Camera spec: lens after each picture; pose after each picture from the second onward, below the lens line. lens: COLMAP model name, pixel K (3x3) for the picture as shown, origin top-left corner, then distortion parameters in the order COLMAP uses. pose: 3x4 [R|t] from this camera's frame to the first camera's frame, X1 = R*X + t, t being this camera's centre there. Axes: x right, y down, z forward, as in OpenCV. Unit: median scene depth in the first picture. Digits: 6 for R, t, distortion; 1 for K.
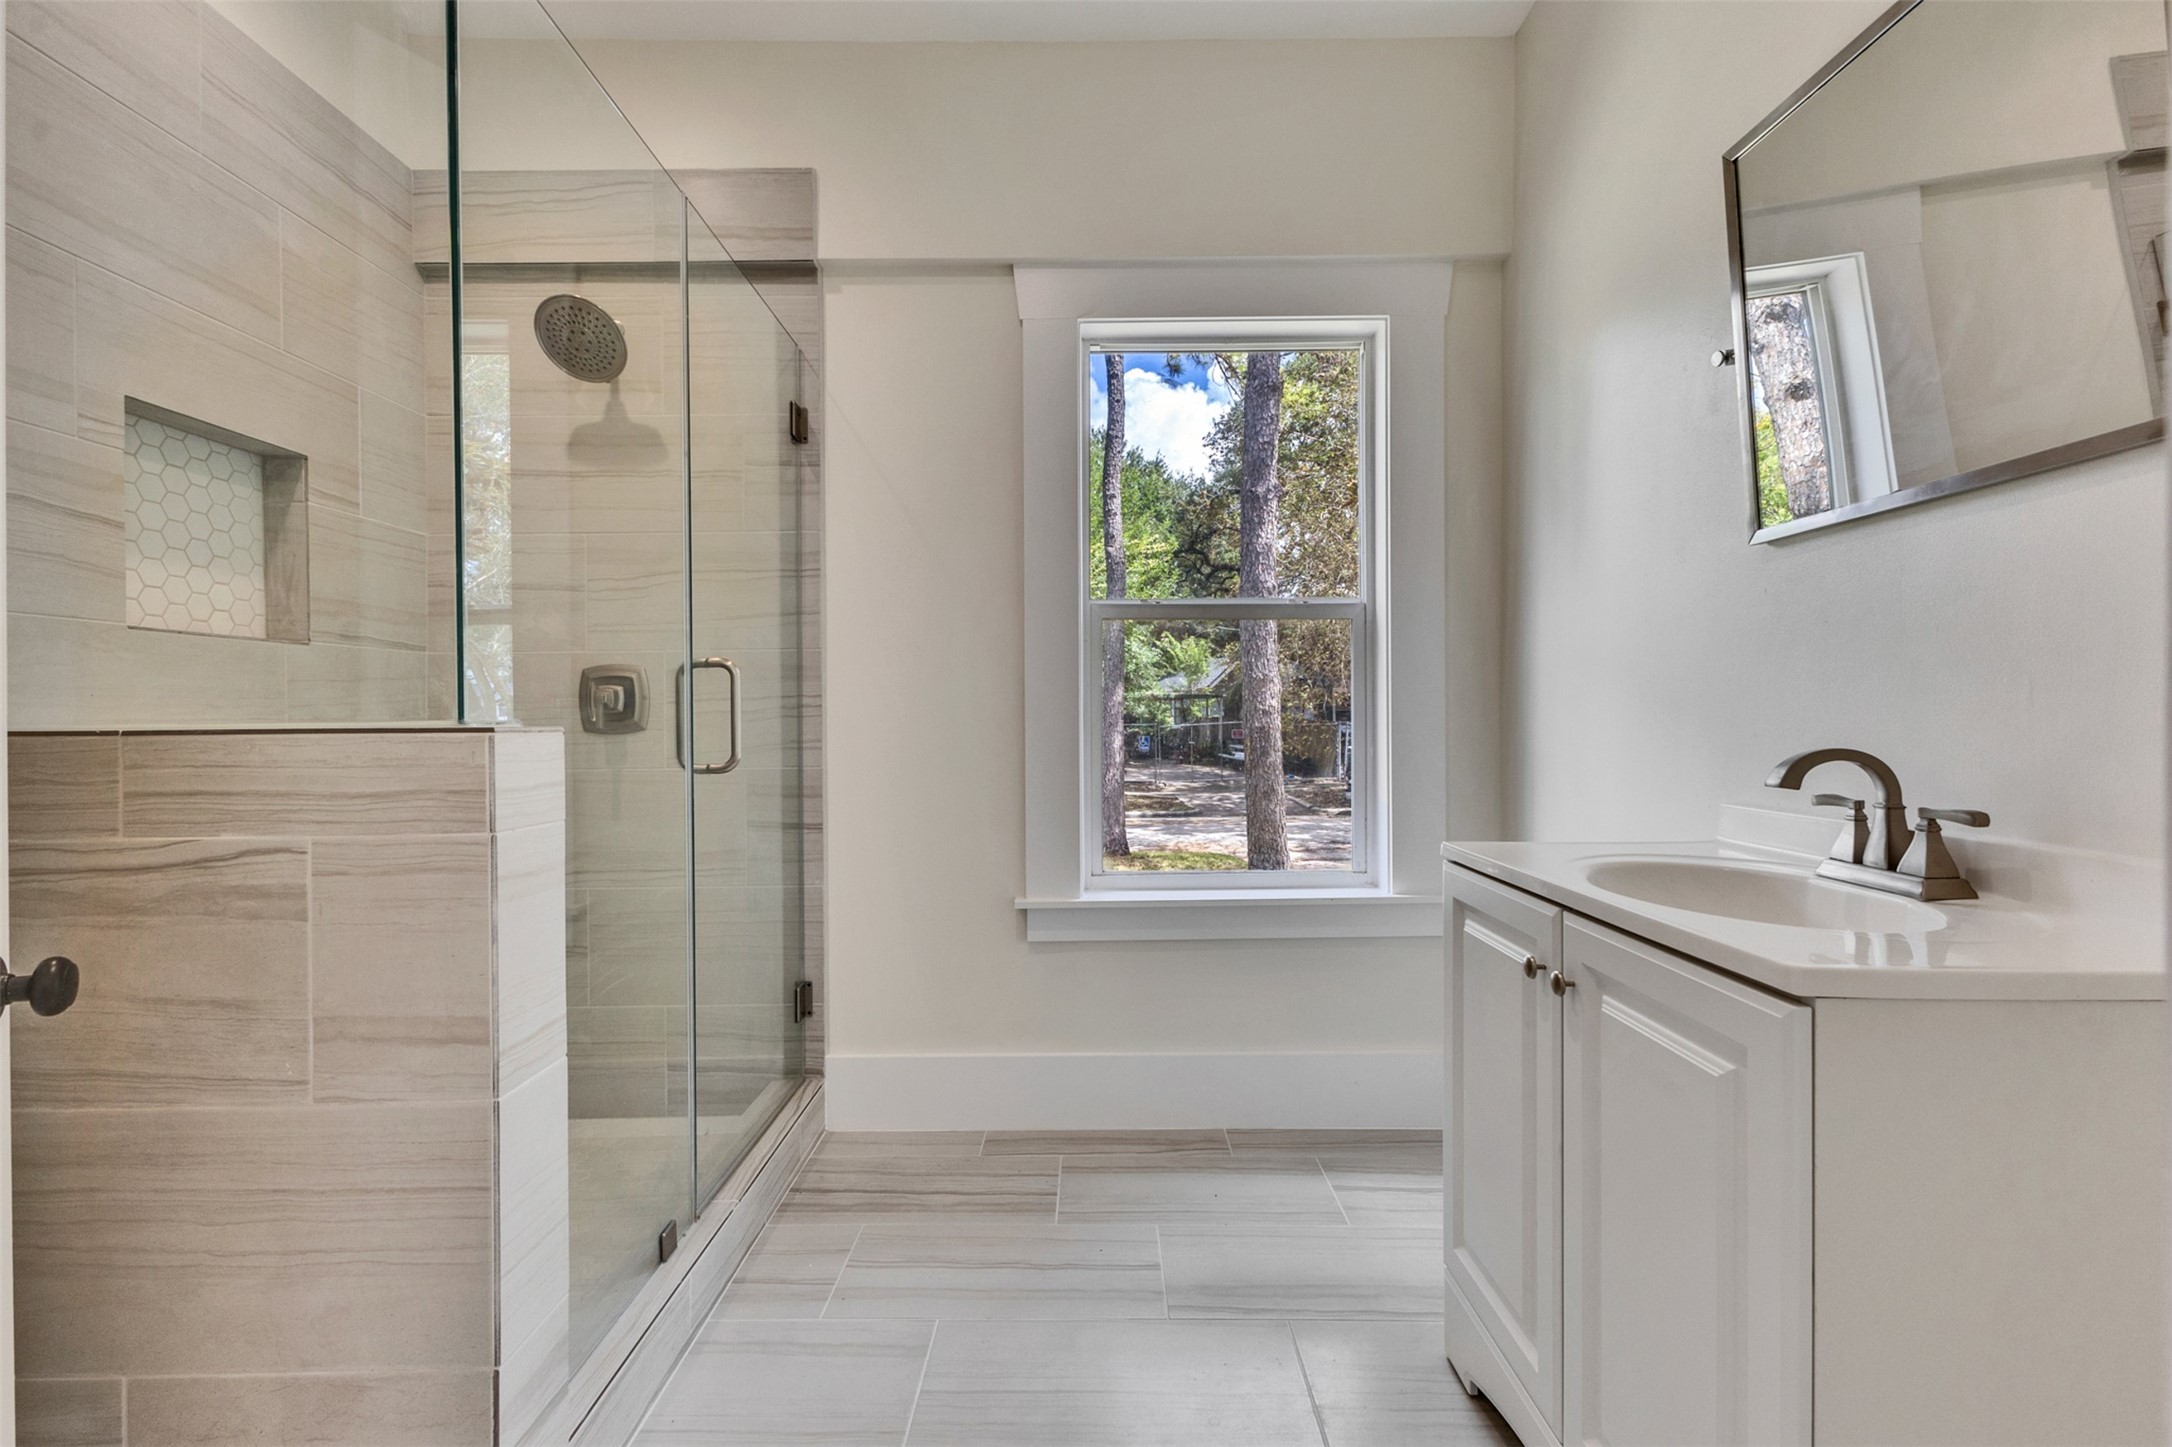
lens RADIAL K [[960.9, 0, 1084.0], [0, 960.9, 716.4], [0, 0, 1]] dist [-0.000748, -0.000271]
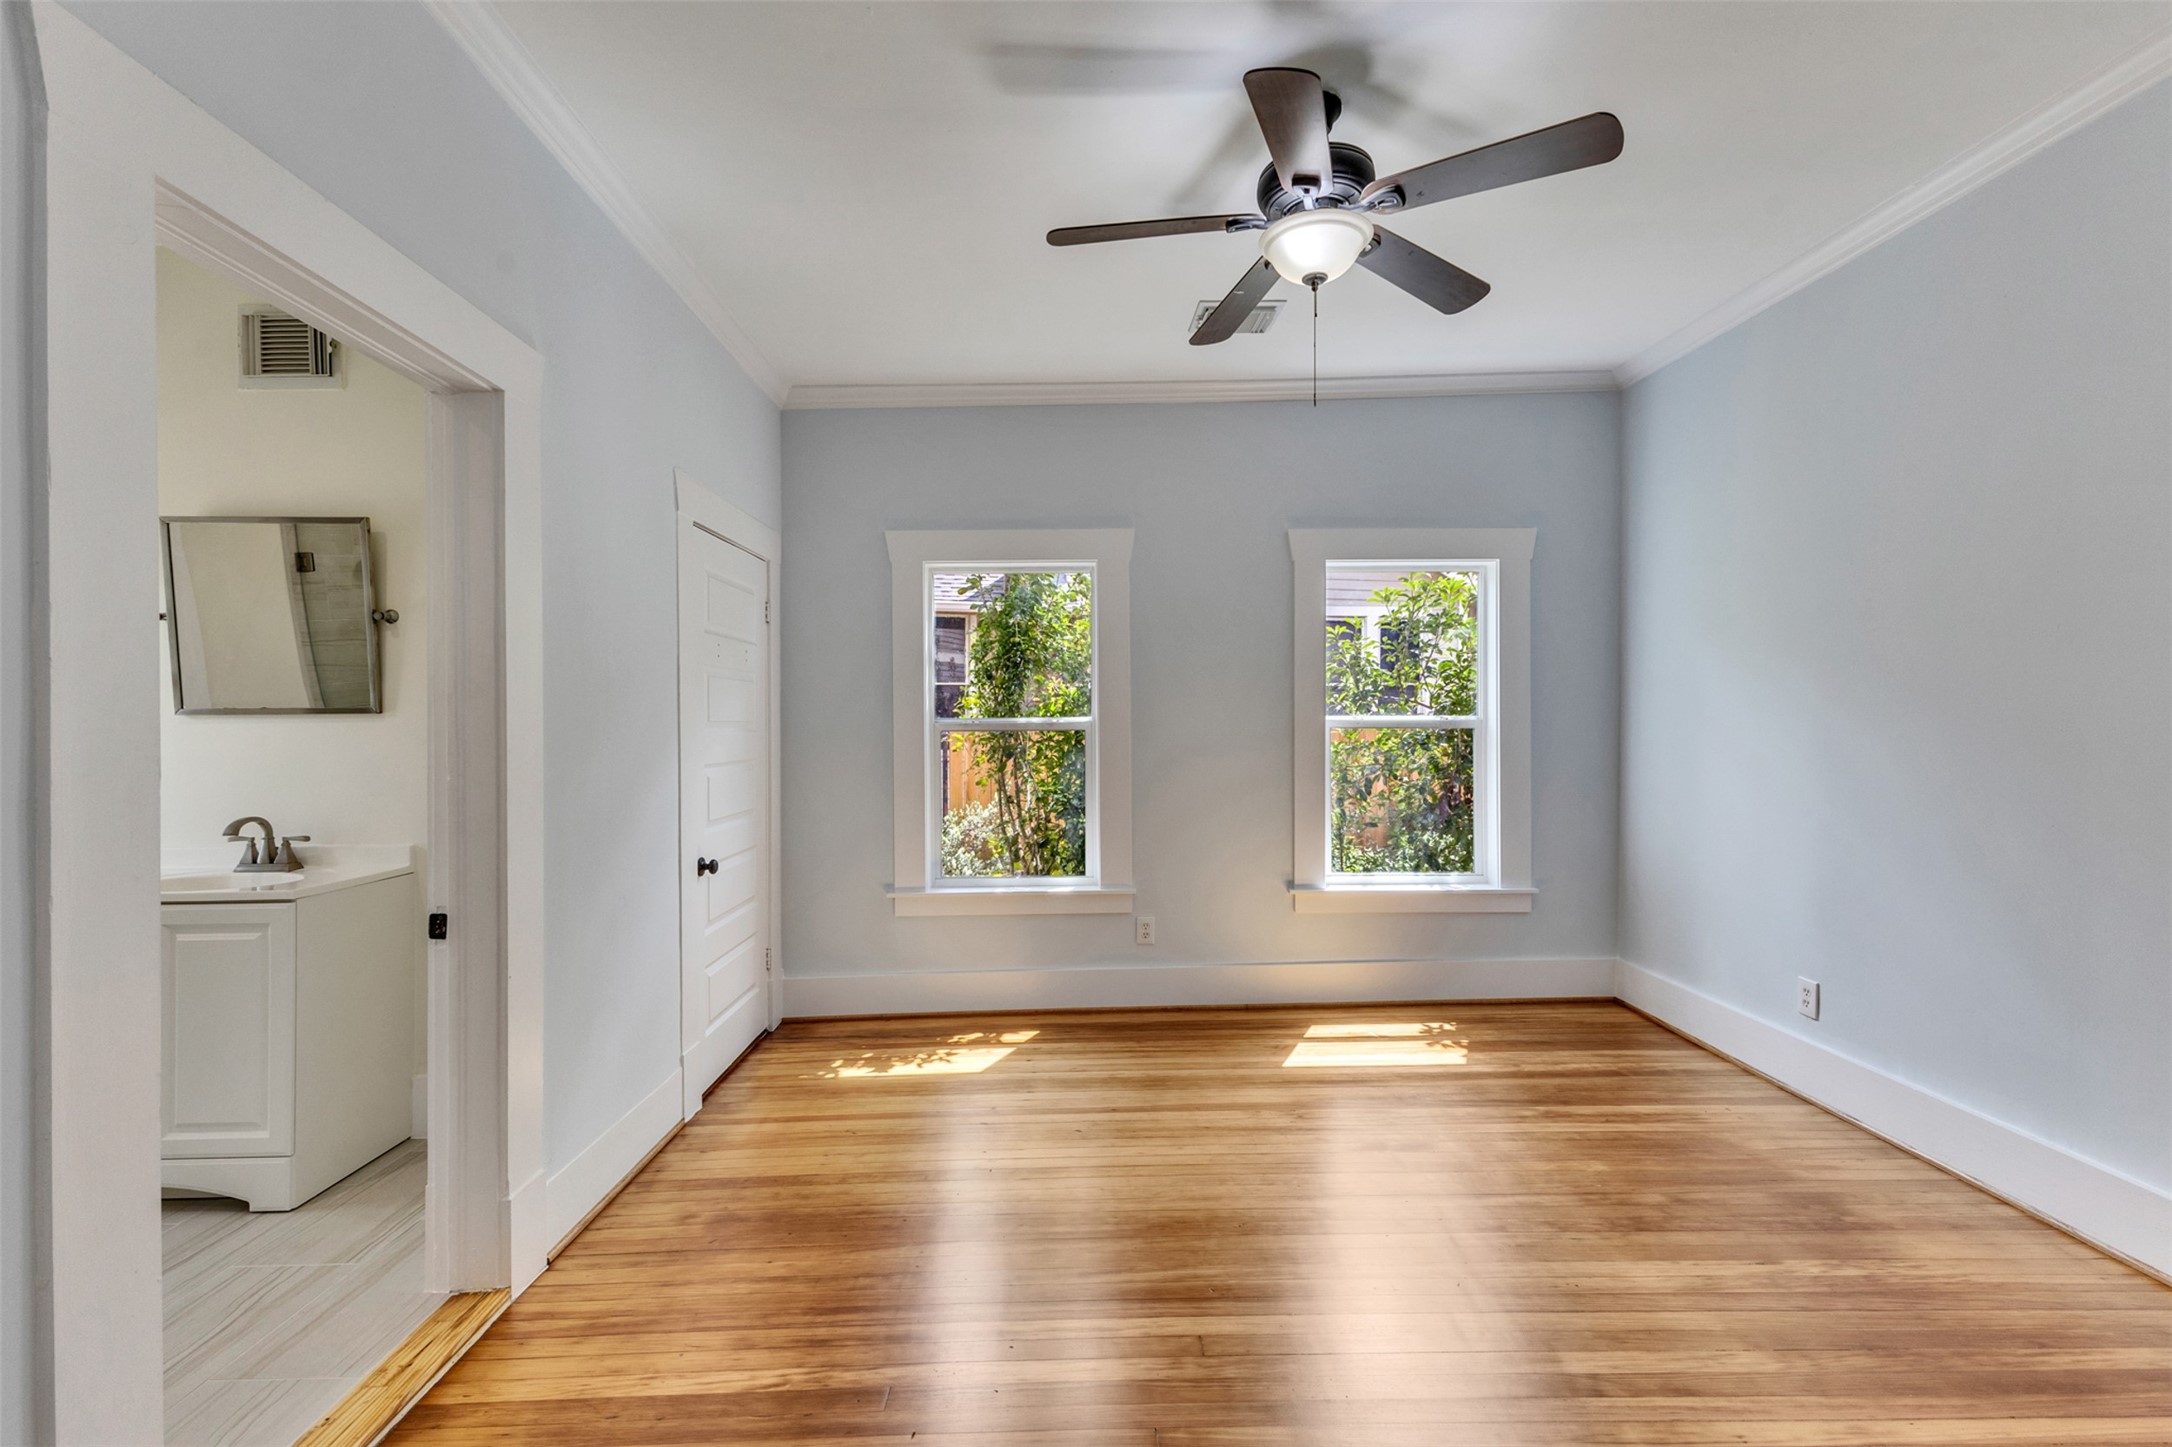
lens RADIAL K [[960.9, 0, 1082.5], [0, 960.9, 730.4], [0, 0, 1]] dist [-0.000748, -0.000271]
pose [[-0.033784, -0.003191, 0.999424, -1.766298], [0.006985, 0.999970, 0.003428, -0.184734], [-0.999405, 0.007097, -0.033760, -1.061033]]
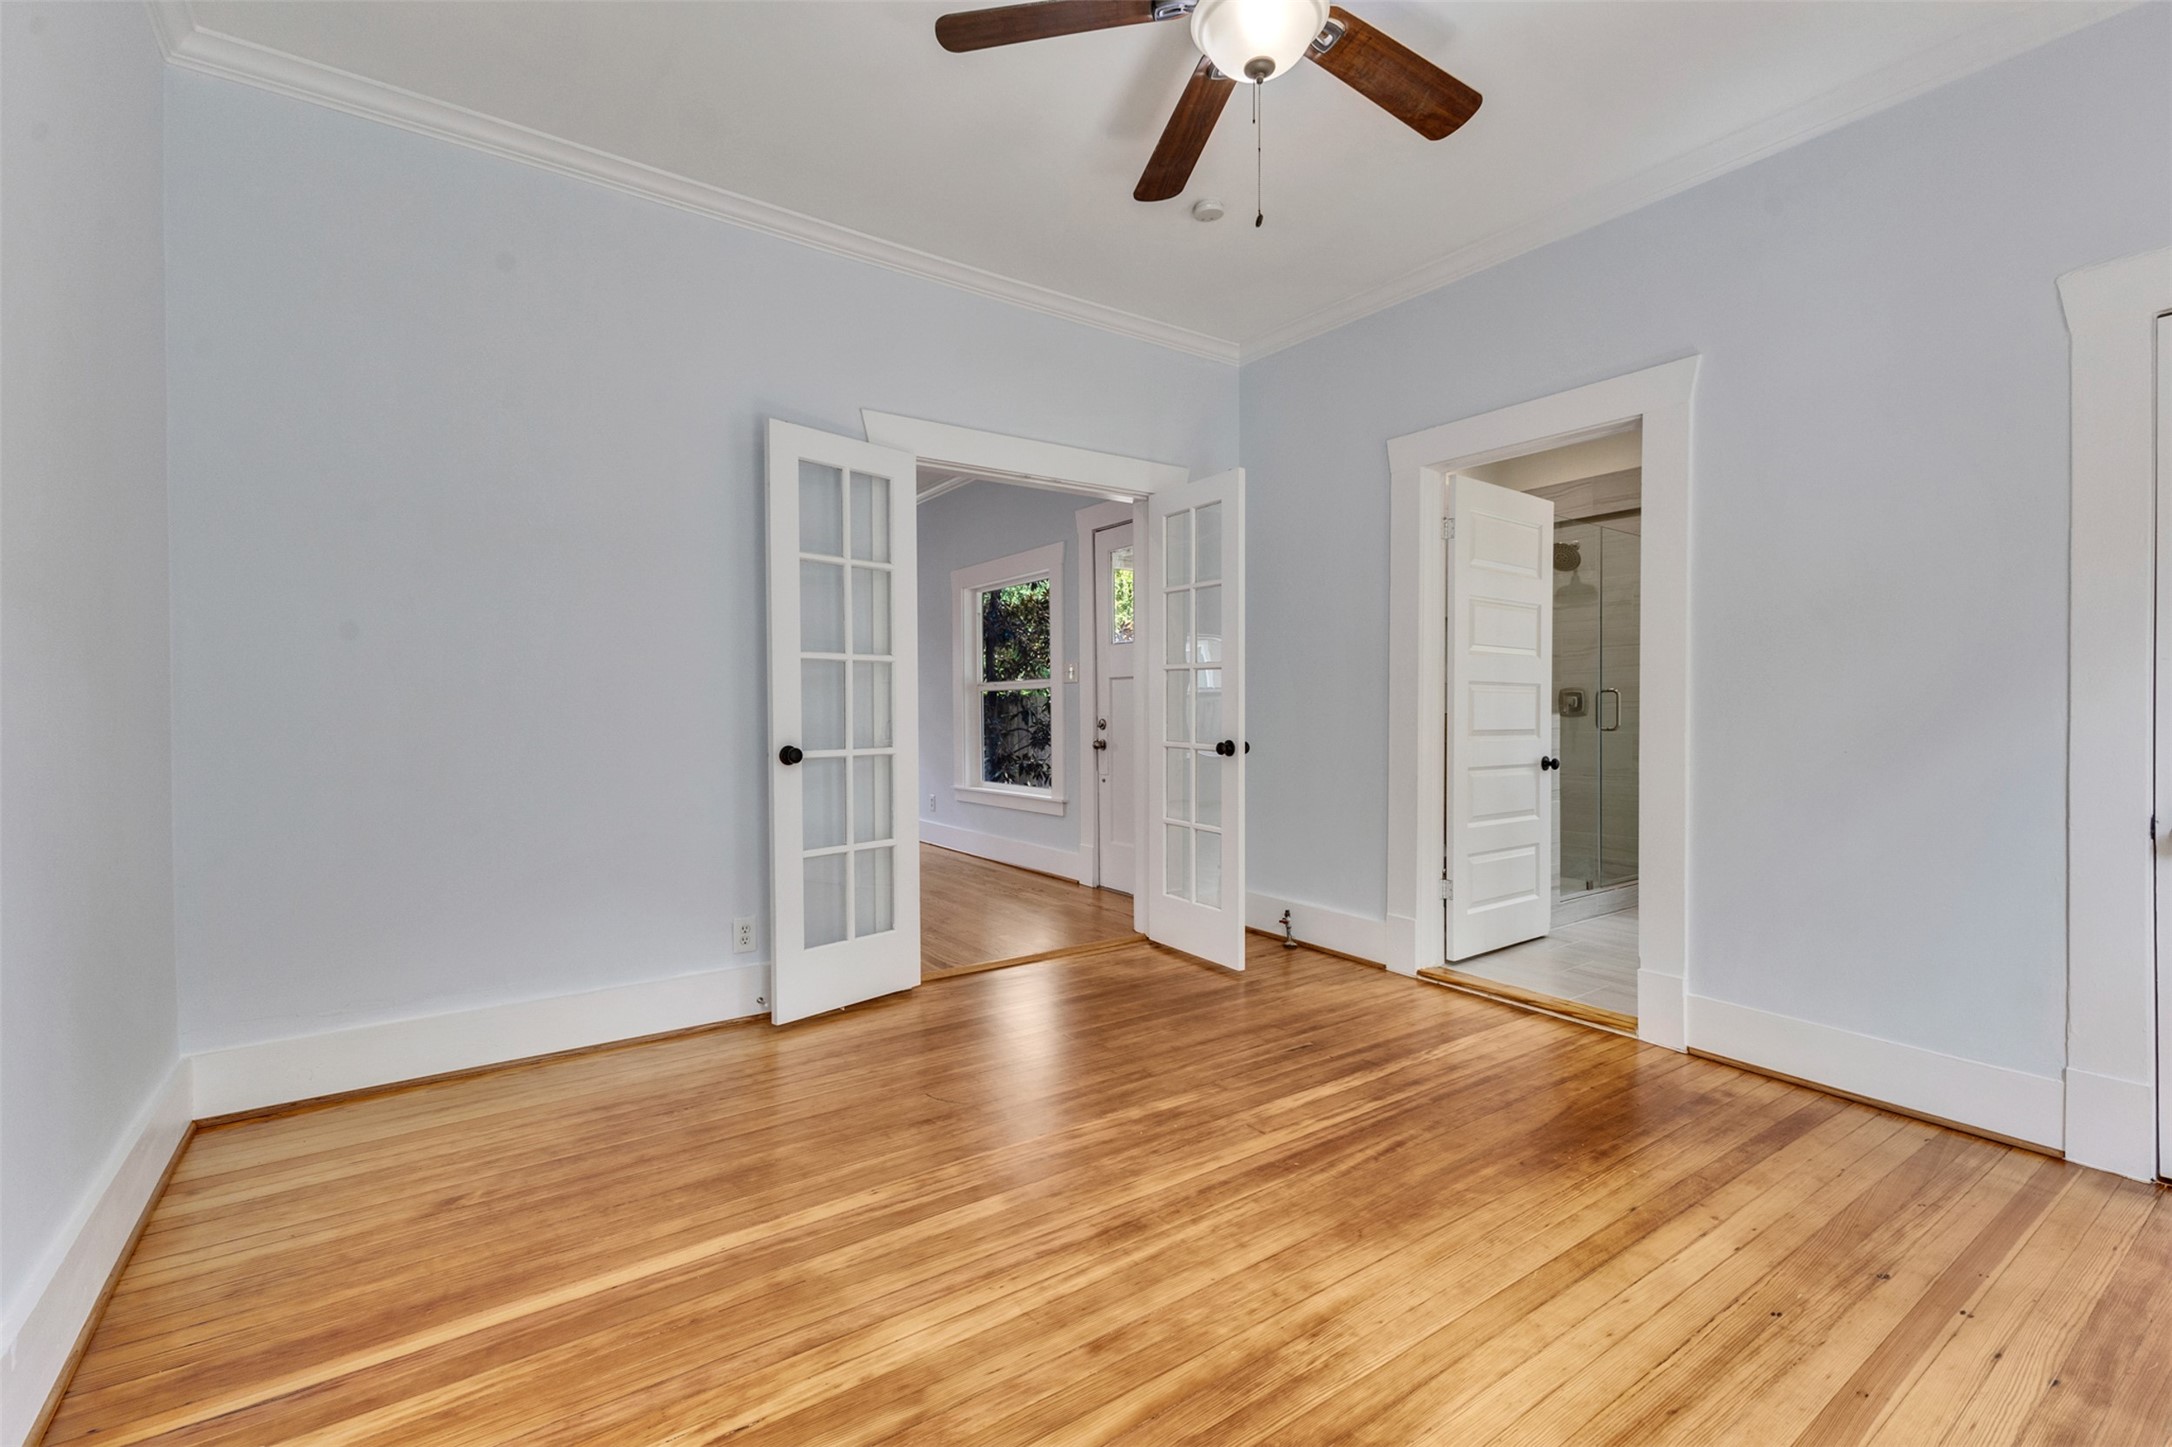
lens RADIAL K [[960.9, 0, 1087.0], [0, 960.9, 713.2], [0, 0, 1]] dist [-0.000748, -0.000271]
pose [[0.578185, 0.004184, -0.815895, 1.662977], [0.001668, 0.999979, 0.006310, -0.015122], [0.815904, -0.005009, 0.578166, -2.979843]]
